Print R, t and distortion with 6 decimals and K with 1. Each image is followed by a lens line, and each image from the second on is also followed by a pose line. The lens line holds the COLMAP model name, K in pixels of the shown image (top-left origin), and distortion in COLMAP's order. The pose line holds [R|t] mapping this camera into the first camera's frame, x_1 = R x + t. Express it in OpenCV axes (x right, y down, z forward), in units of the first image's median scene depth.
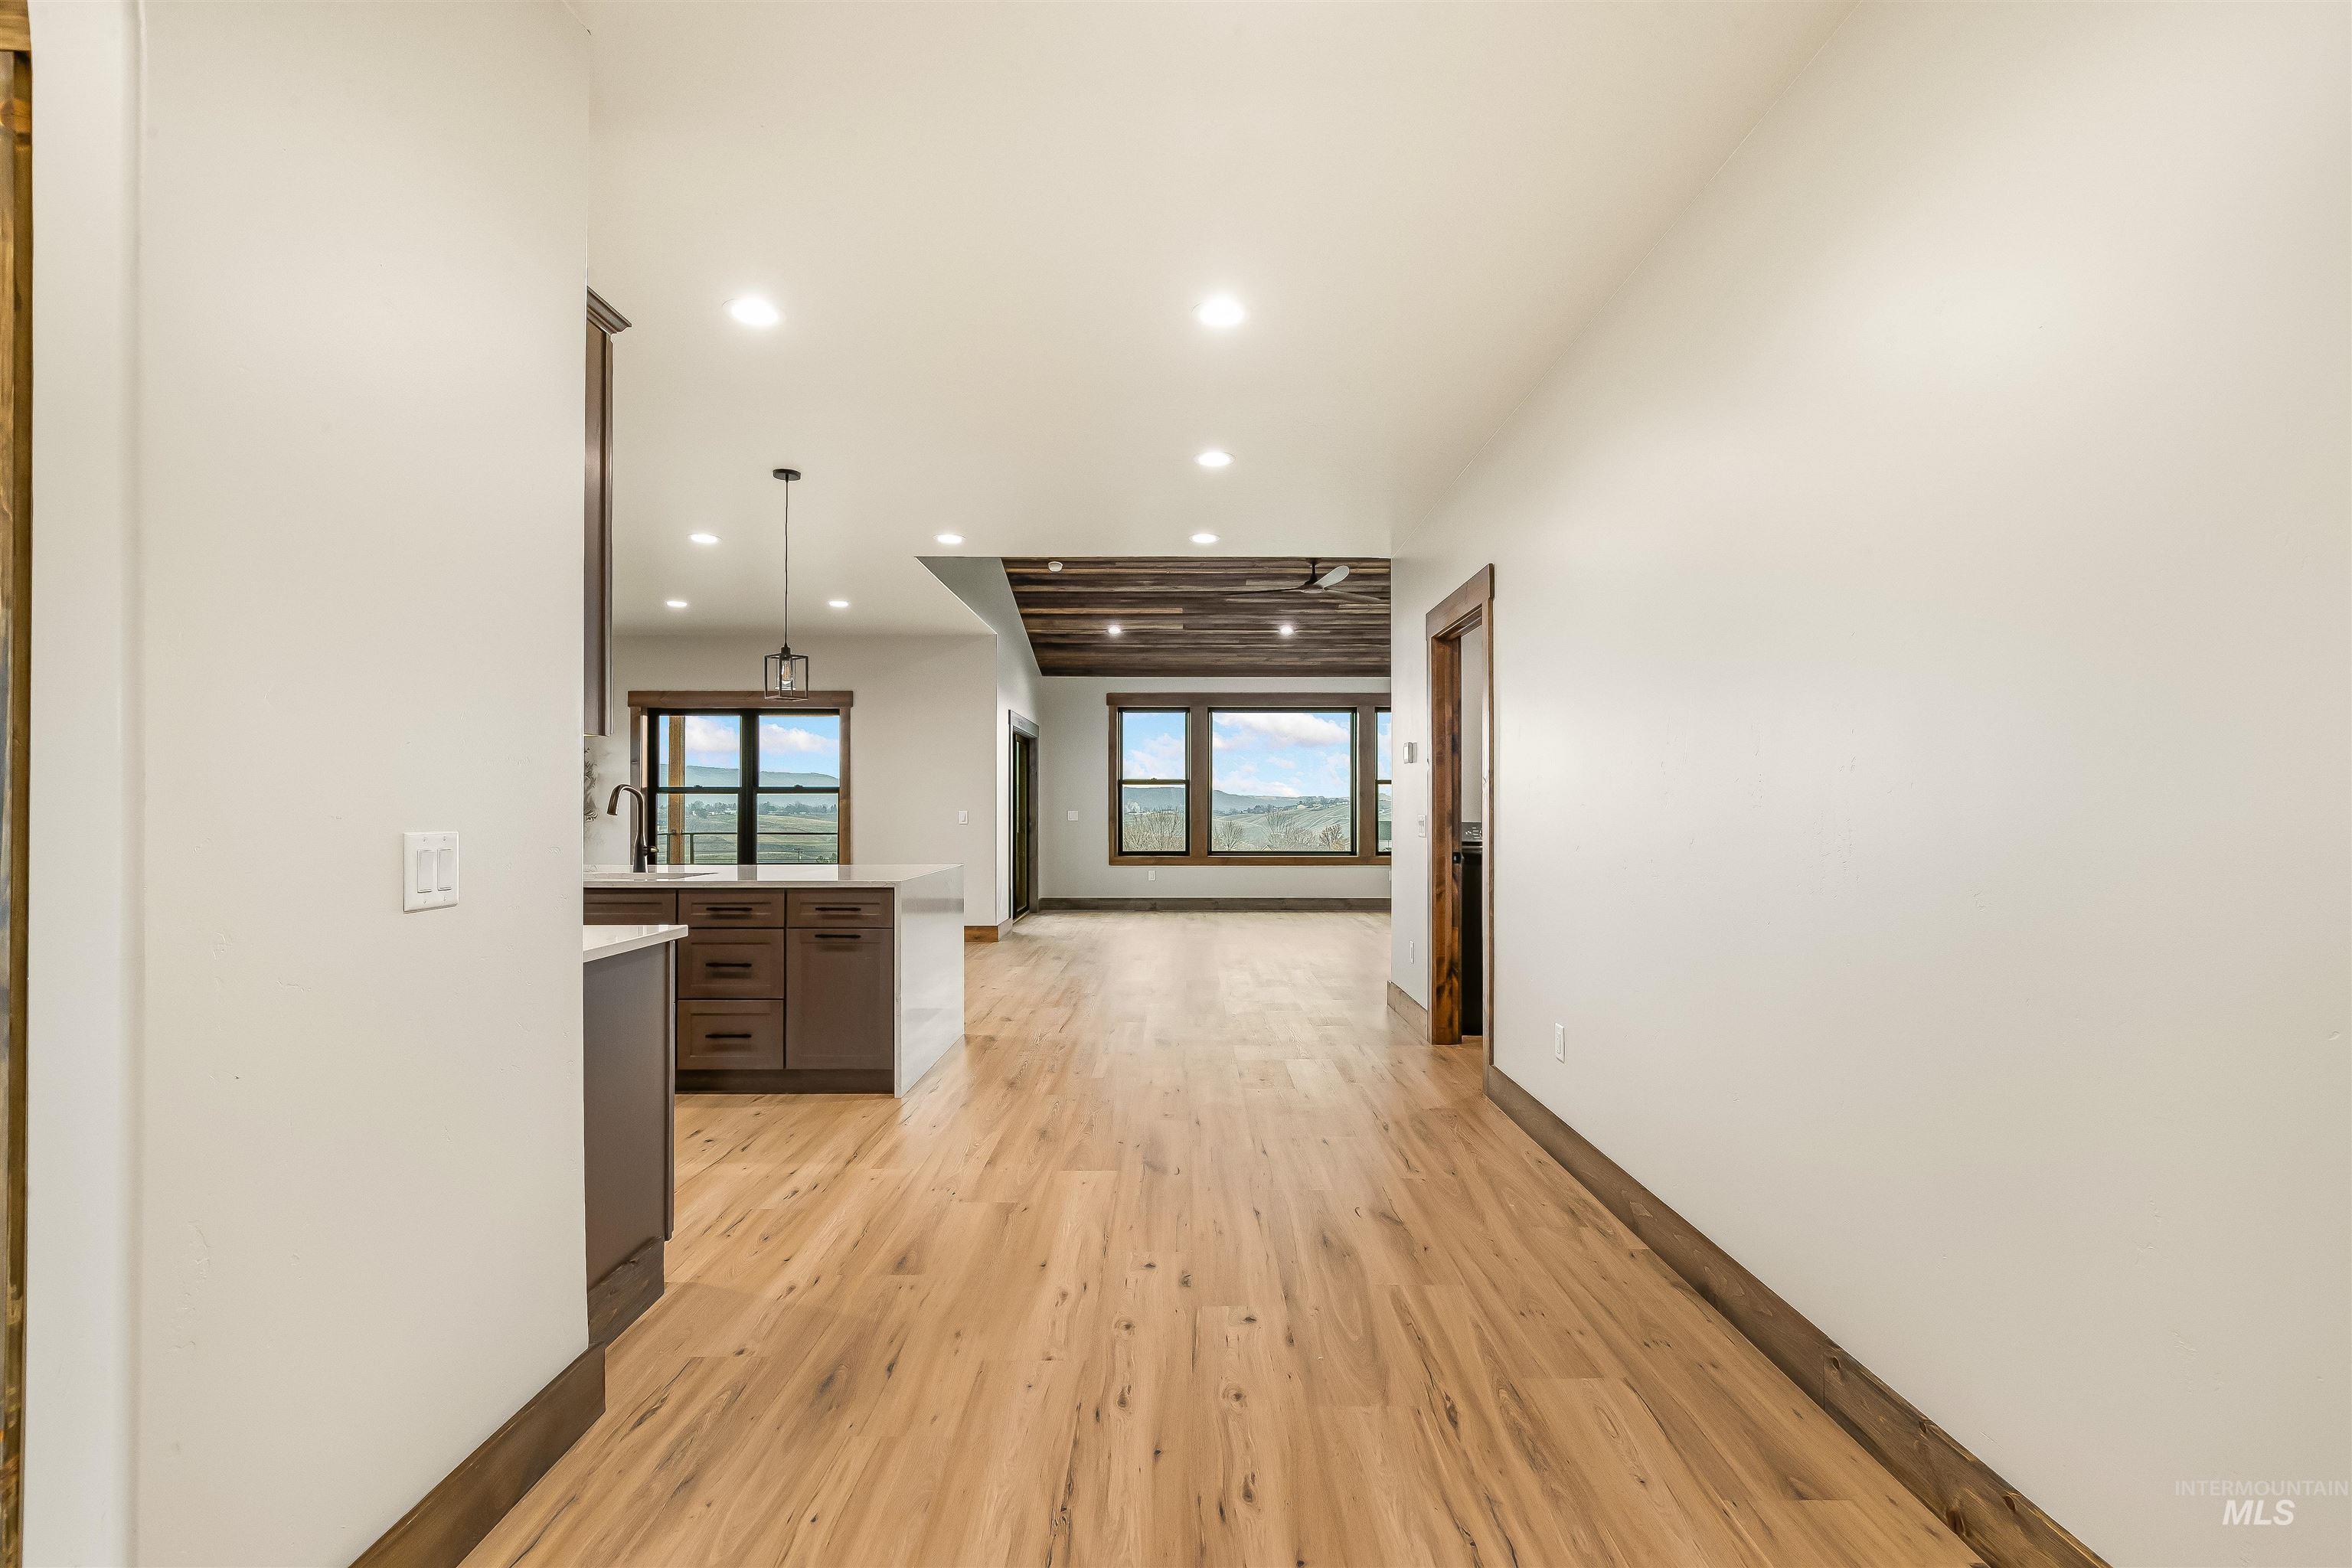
lens RADIAL K [[1075.3, 0, 1174.4], [0, 1075.3, 796.5], [0, 0, 1]] dist [-0.002255, 0.002638]
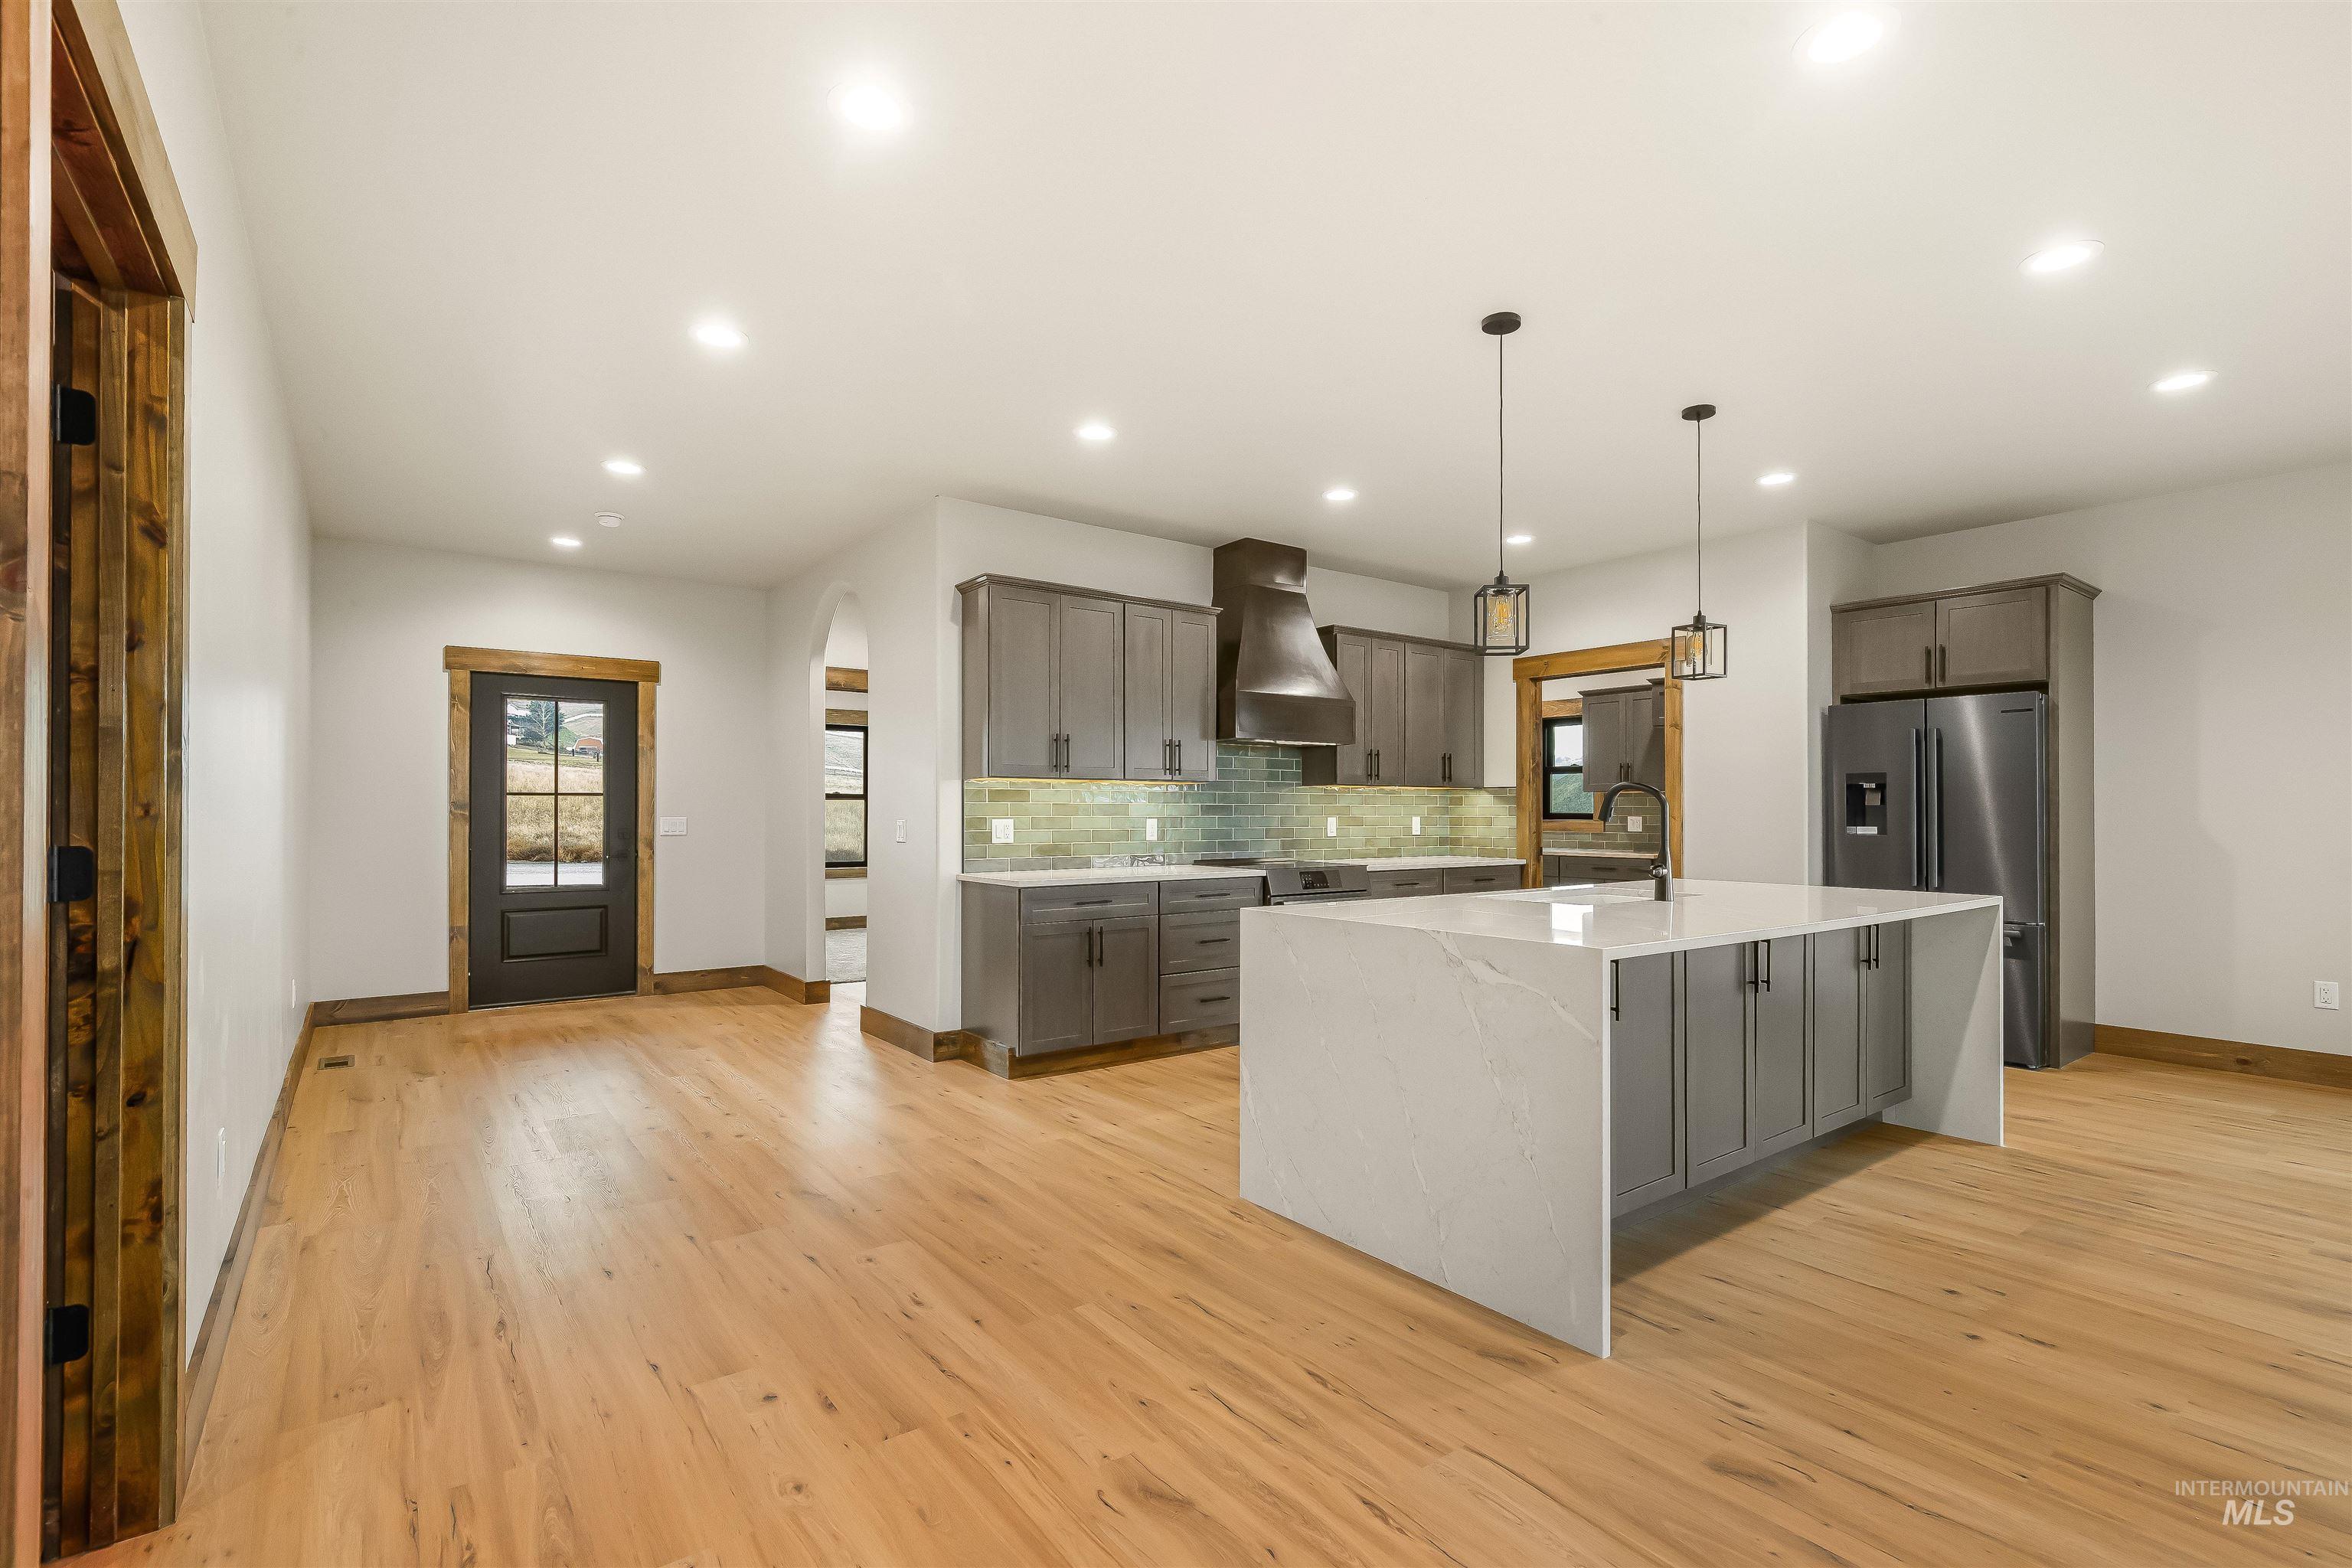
lens RADIAL K [[1075.3, 0, 1185.2], [0, 1075.3, 805.4], [0, 0, 1]] dist [-0.002255, 0.002638]
pose [[-0.794841, -0.002020, -0.606814, 0.234058], [0.005806, 0.999923, -0.010933, 0.011779], [0.606790, -0.012213, -0.794769, 1.567058]]
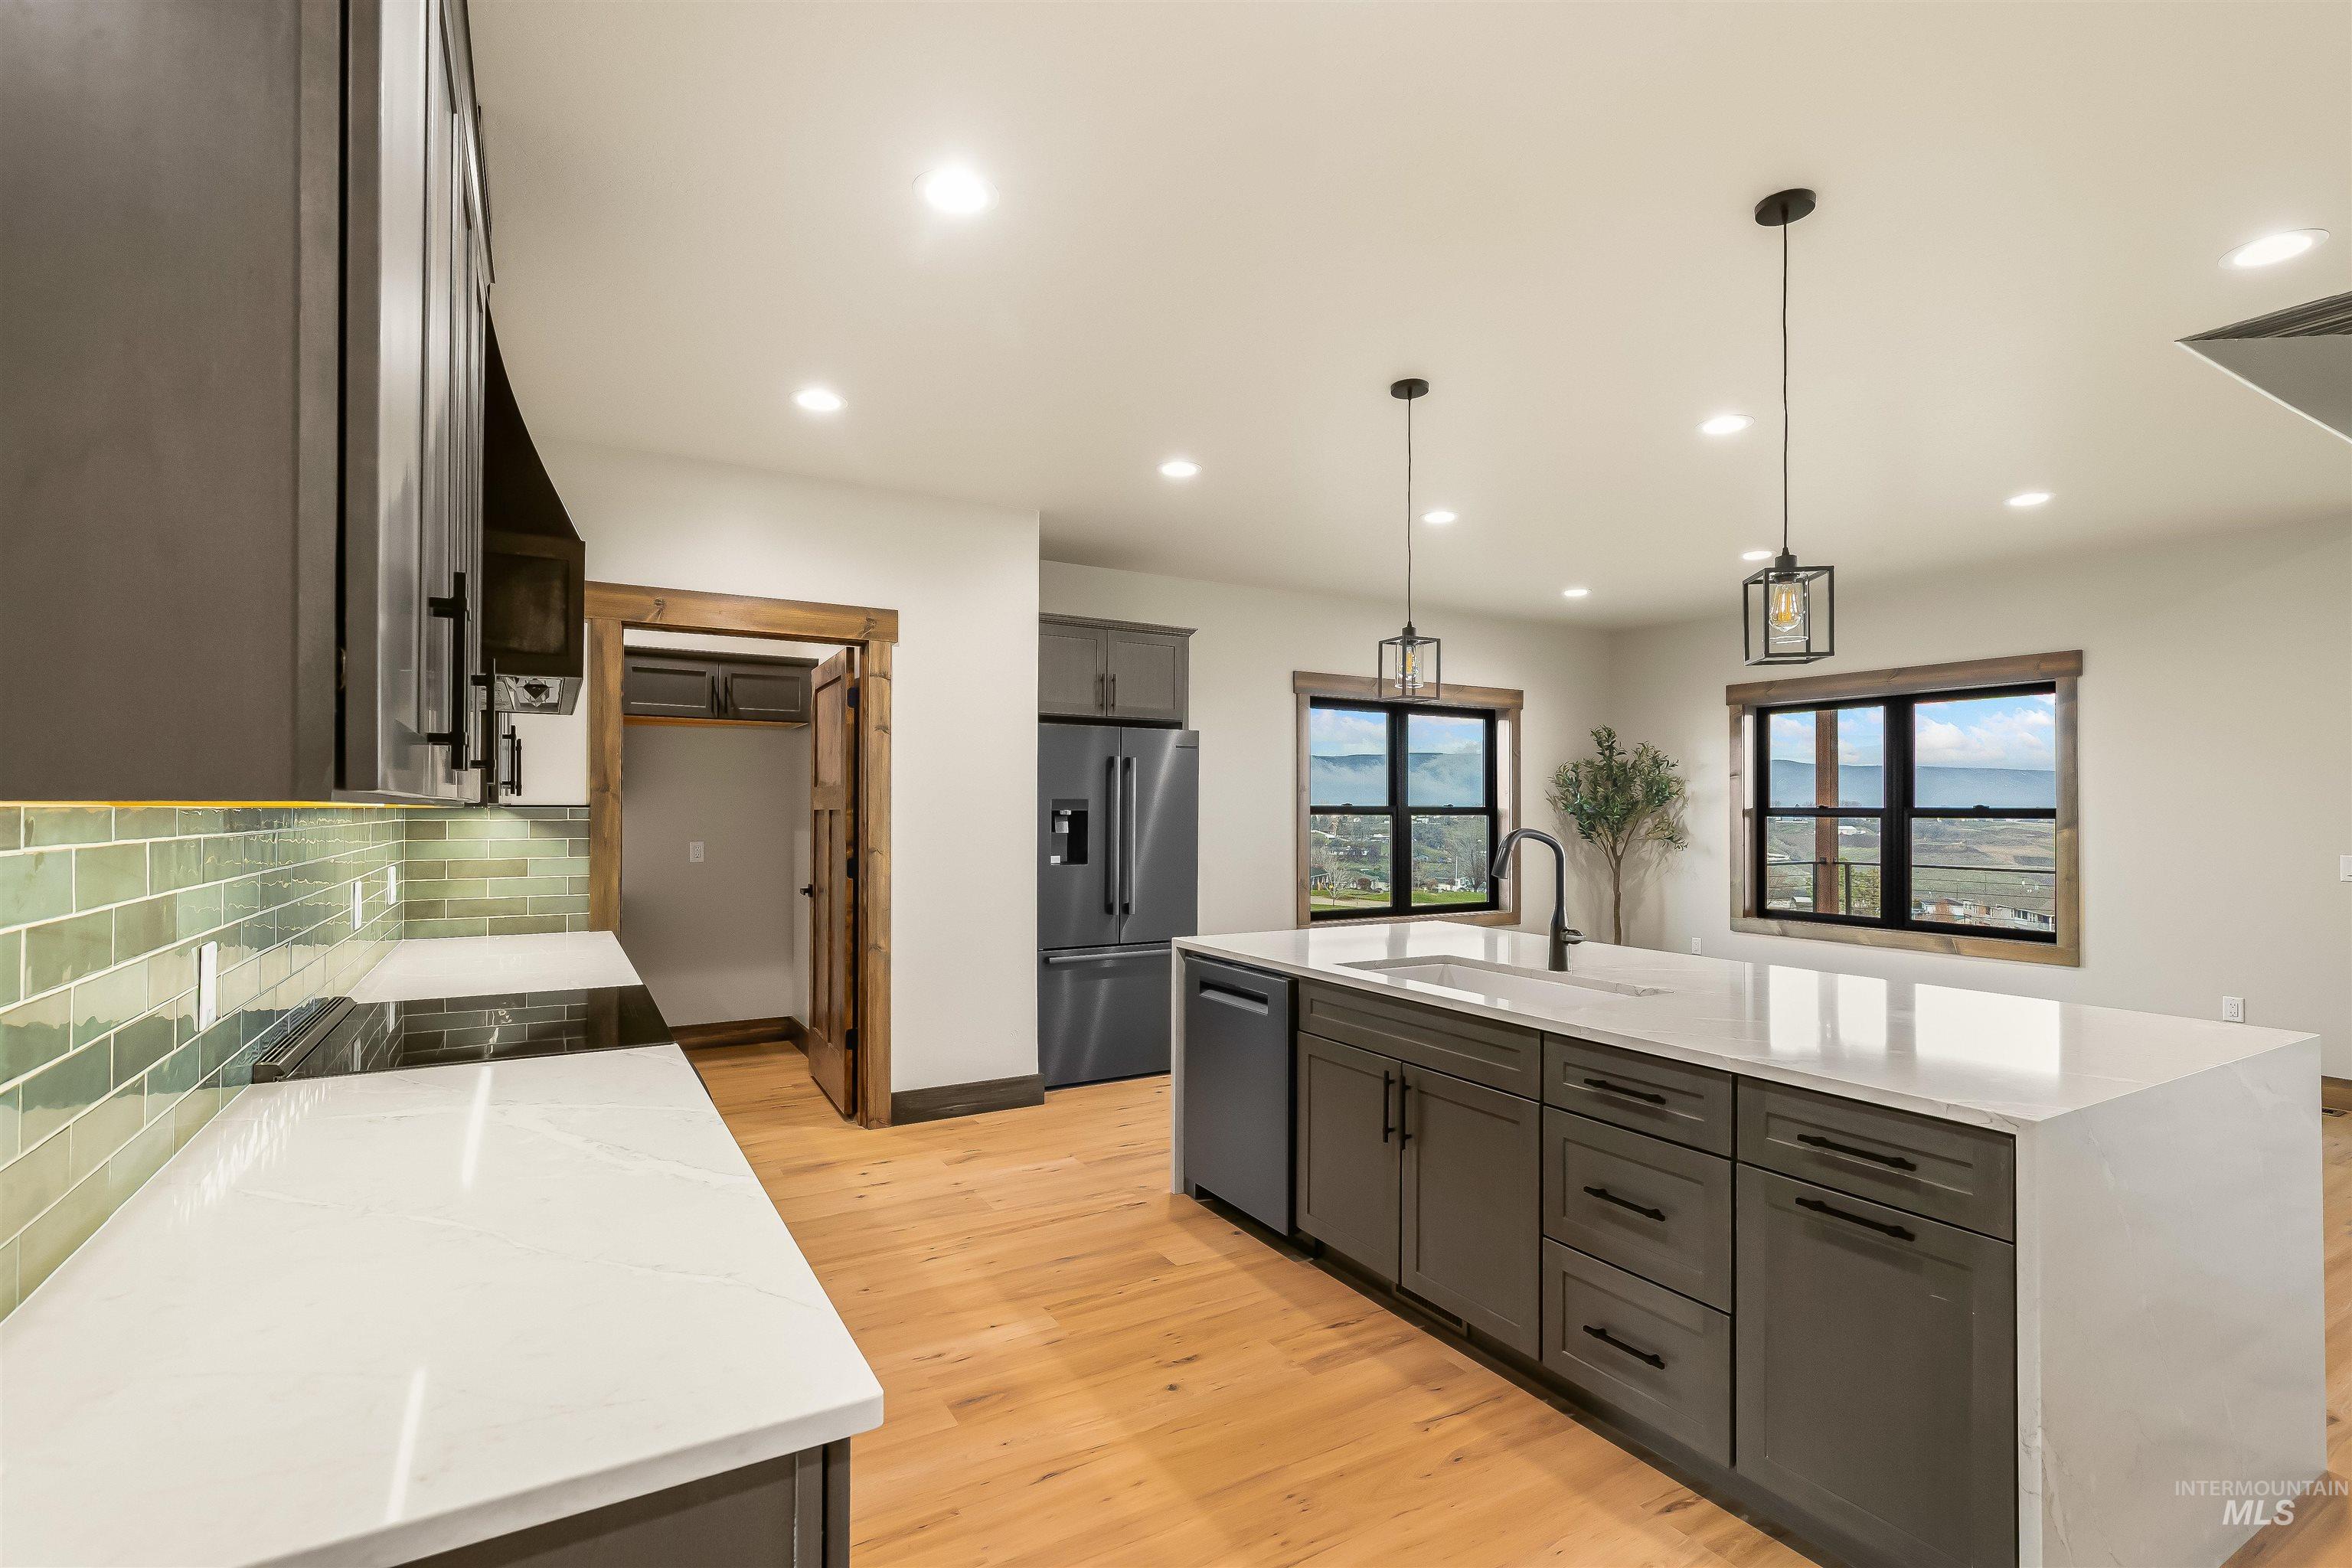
lens RADIAL K [[1075.3, 0, 1190.7], [0, 1075.3, 801.0], [0, 0, 1]] dist [-0.002255, 0.002638]
pose [[0.515037, -0.001920, -0.857166, -0.087427], [0.003022, 0.999995, -0.000424, -0.031725], [0.857163, -0.002372, 0.515040, 0.565135]]
